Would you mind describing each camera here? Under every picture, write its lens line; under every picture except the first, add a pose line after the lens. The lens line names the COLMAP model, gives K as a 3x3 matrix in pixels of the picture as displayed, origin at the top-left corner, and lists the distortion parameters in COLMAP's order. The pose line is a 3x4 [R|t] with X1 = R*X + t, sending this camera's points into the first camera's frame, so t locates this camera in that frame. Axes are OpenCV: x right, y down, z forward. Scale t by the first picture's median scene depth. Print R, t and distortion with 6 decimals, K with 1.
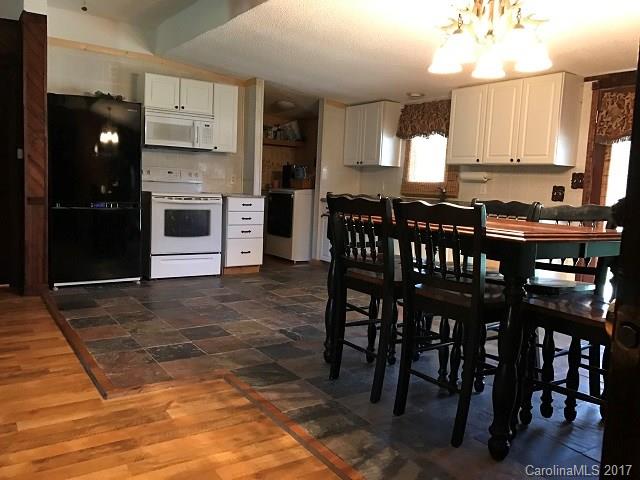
lens RADIAL K [[520.4, 0, 320.0], [0, 520.4, 240.0], [0, 0, 1]] dist [0.042047, -0.072849]
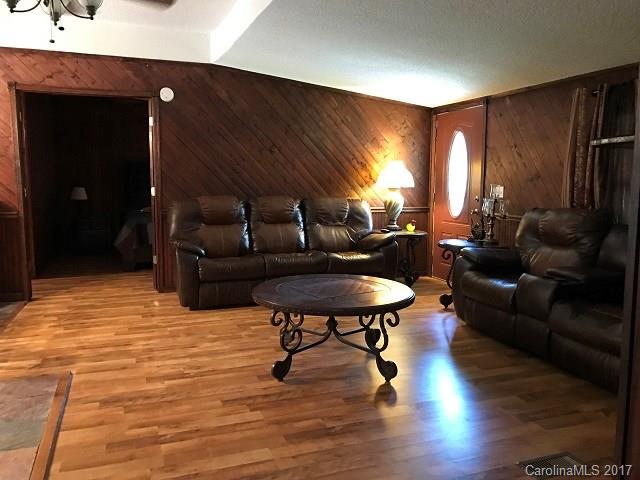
lens RADIAL K [[520.4, 0, 320.0], [0, 520.4, 240.0], [0, 0, 1]] dist [0.042047, -0.072849]
pose [[-0.970843, -0.074825, 0.227738, -0.671337], [-0.023357, 0.975042, 0.220788, -0.167387], [-0.238574, 0.209031, -0.948361, 1.059432]]
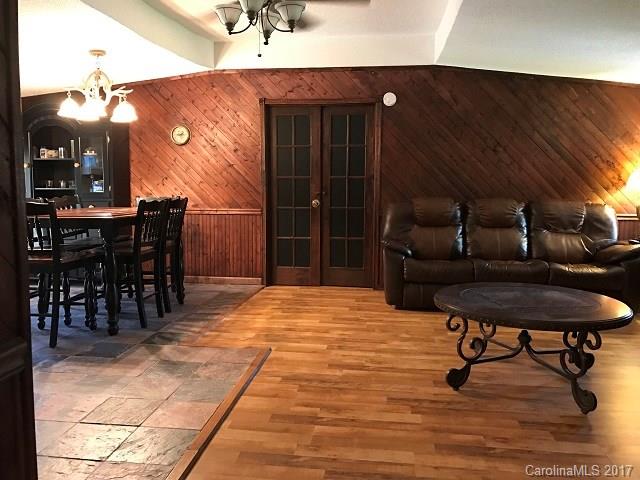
lens RADIAL K [[520.4, 0, 320.0], [0, 520.4, 240.0], [0, 0, 1]] dist [0.042047, -0.072849]
pose [[-0.752228, -0.116148, 0.648585, -0.747350], [0.027093, 0.978056, 0.206572, -0.153914], [-0.658346, 0.172961, -0.732574, 1.013085]]
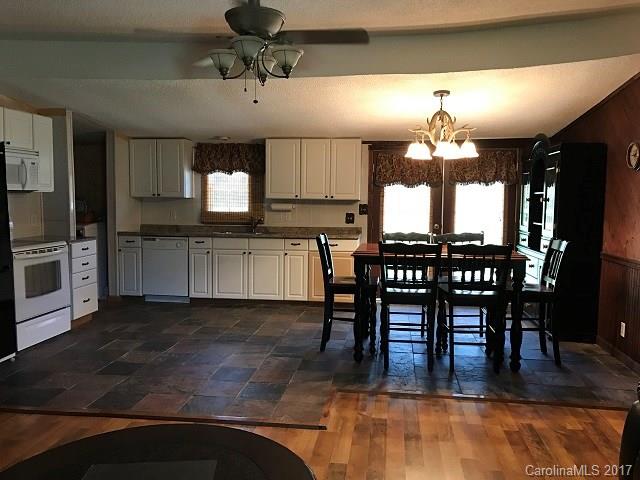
lens RADIAL K [[520.4, 0, 320.0], [0, 520.4, 240.0], [0, 0, 1]] dist [0.042047, -0.072849]
pose [[0.667655, -0.102076, 0.737440, -0.671524], [0.101970, 0.993759, 0.045235, -0.102123], [-0.737455, 0.044995, 0.673896, 0.087415]]
